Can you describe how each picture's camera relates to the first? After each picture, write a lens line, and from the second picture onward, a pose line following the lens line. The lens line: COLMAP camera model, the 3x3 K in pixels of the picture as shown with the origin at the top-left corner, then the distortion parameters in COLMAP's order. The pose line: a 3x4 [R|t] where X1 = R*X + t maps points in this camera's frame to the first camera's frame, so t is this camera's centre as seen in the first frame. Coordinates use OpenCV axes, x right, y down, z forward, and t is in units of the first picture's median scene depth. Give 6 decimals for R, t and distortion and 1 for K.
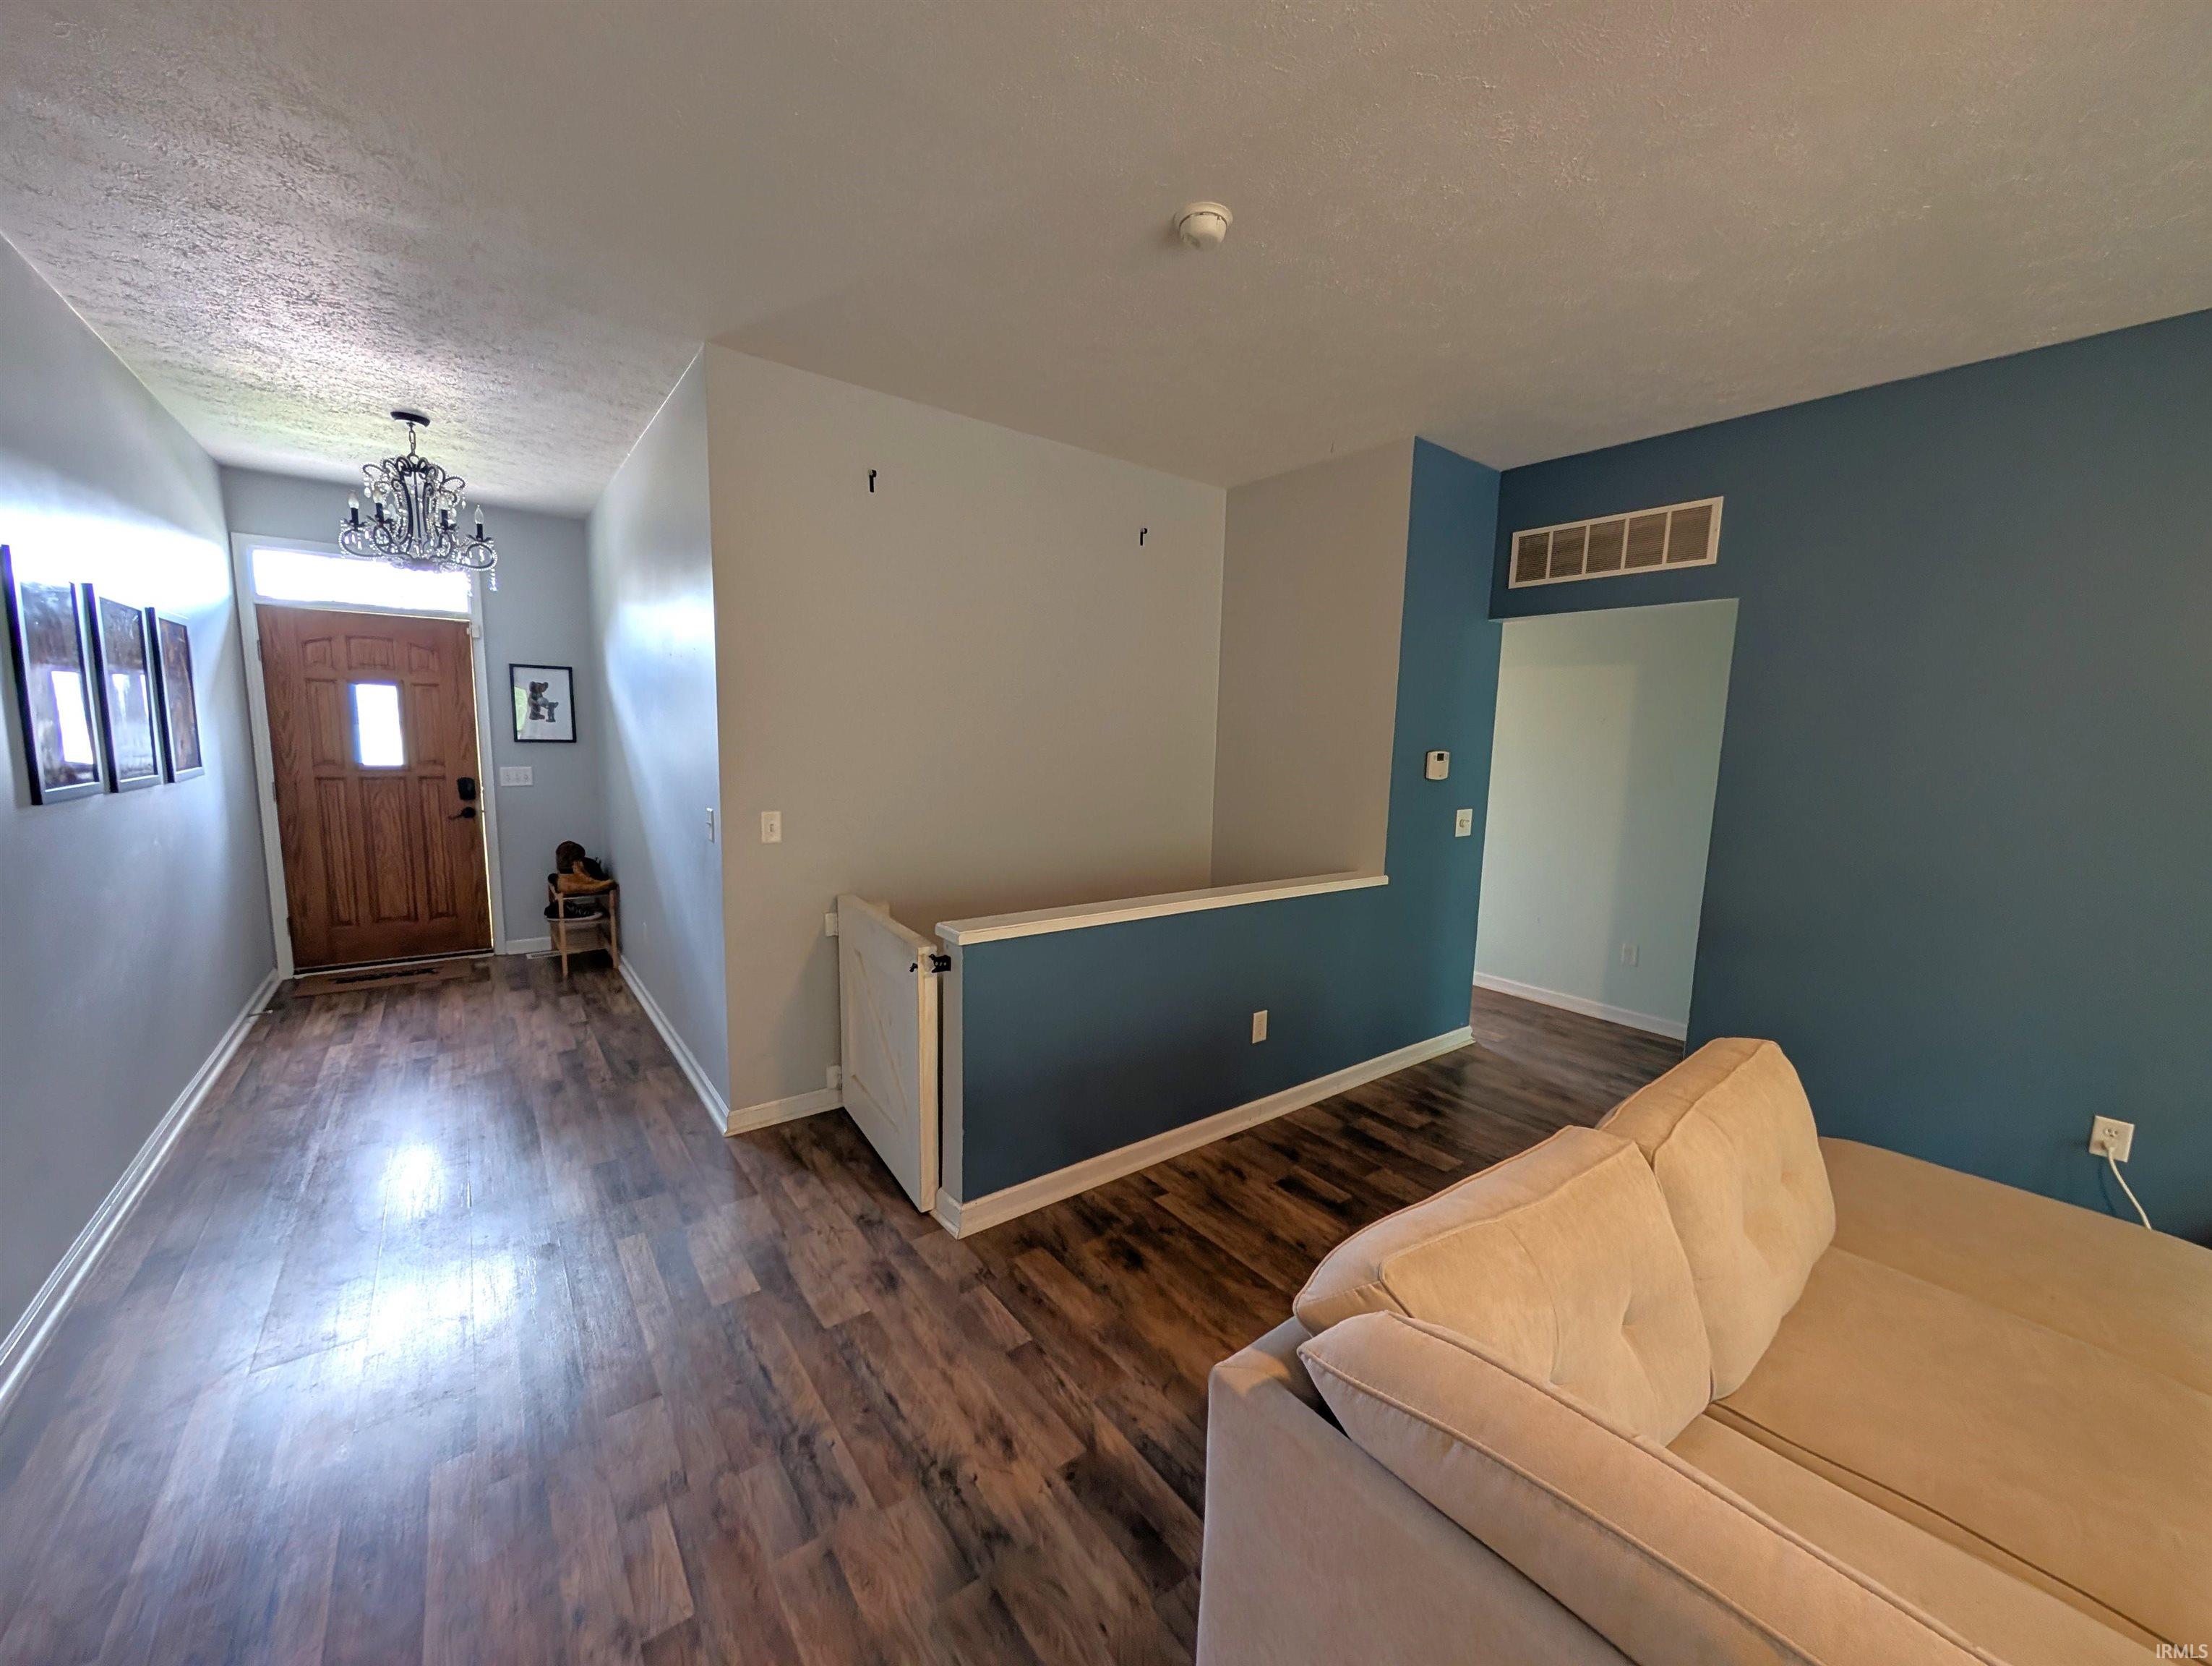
lens RADIAL K [[832.6, 0, 1105.1], [0, 832.6, 836.5], [0, 0, 1]] dist [0.000626, -0.000055]
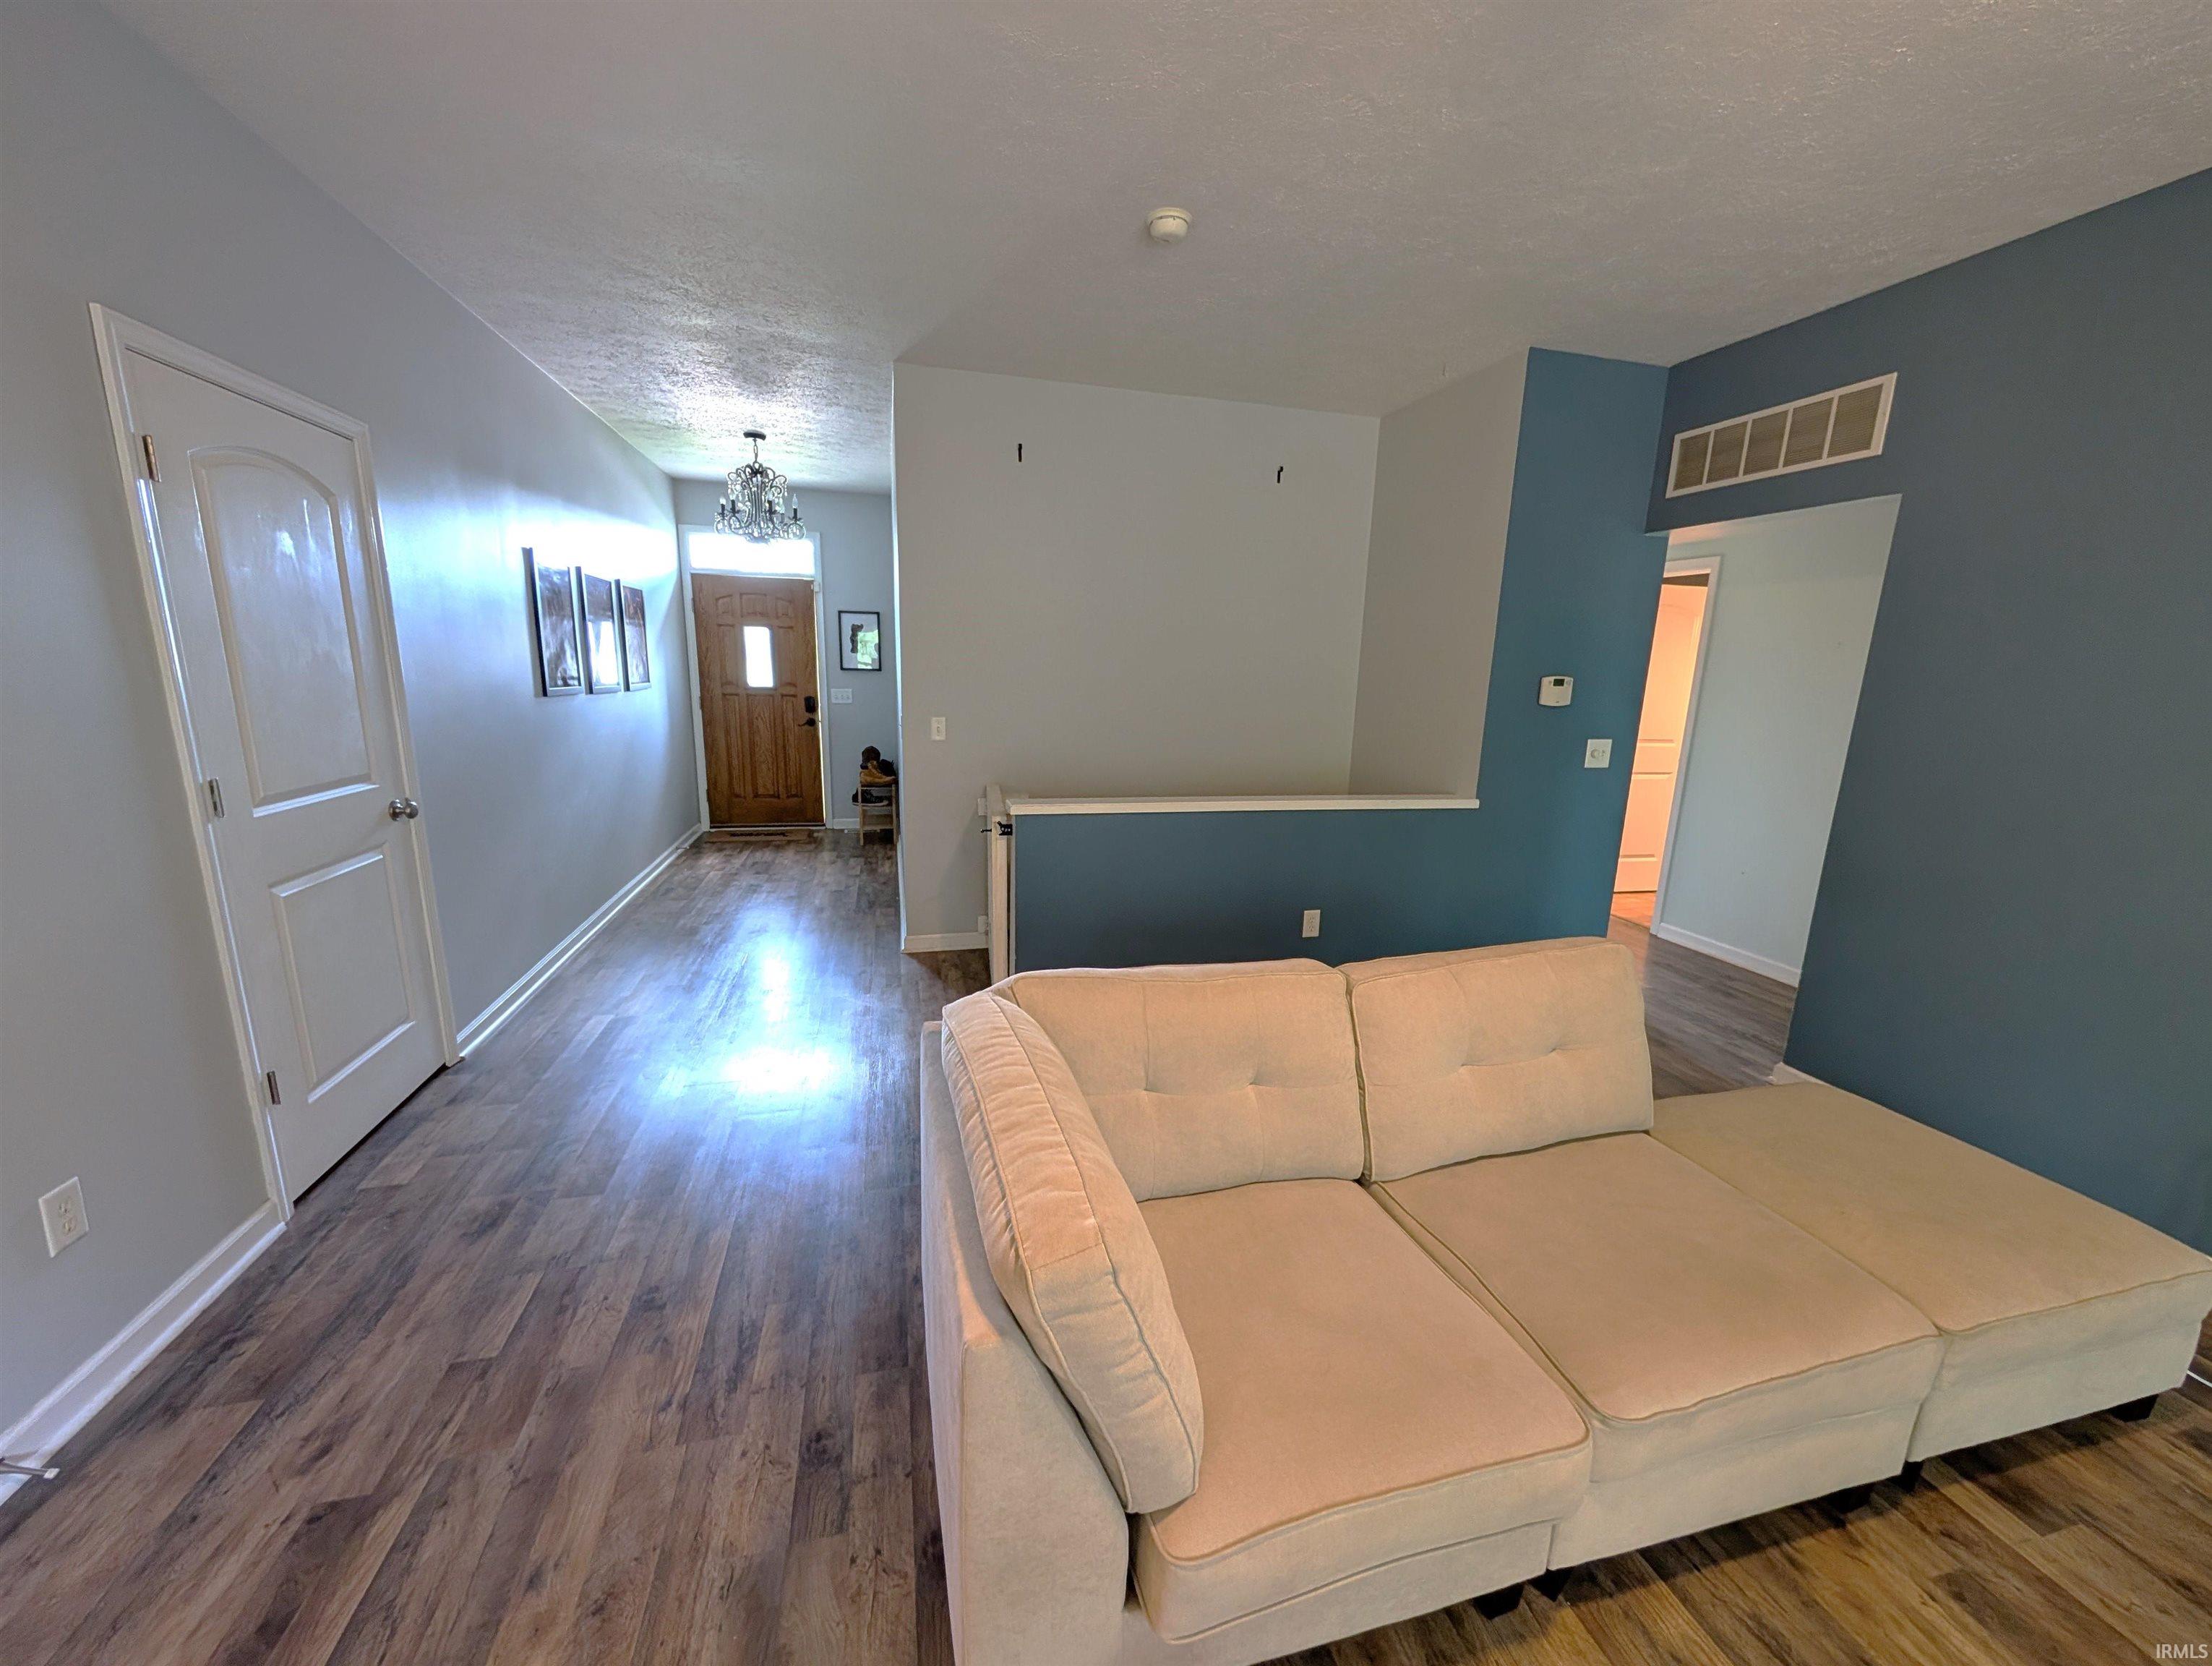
lens RADIAL K [[832.6, 0, 1105.2], [0, 832.6, 833.4], [0, 0, 1]] dist [0.000626, -0.000055]
pose [[0.919870, 0.077150, -0.384560, 0.303689], [-0.051112, 0.995682, 0.077492, 0.031483], [0.388878, -0.051627, 0.919841, -0.106291]]
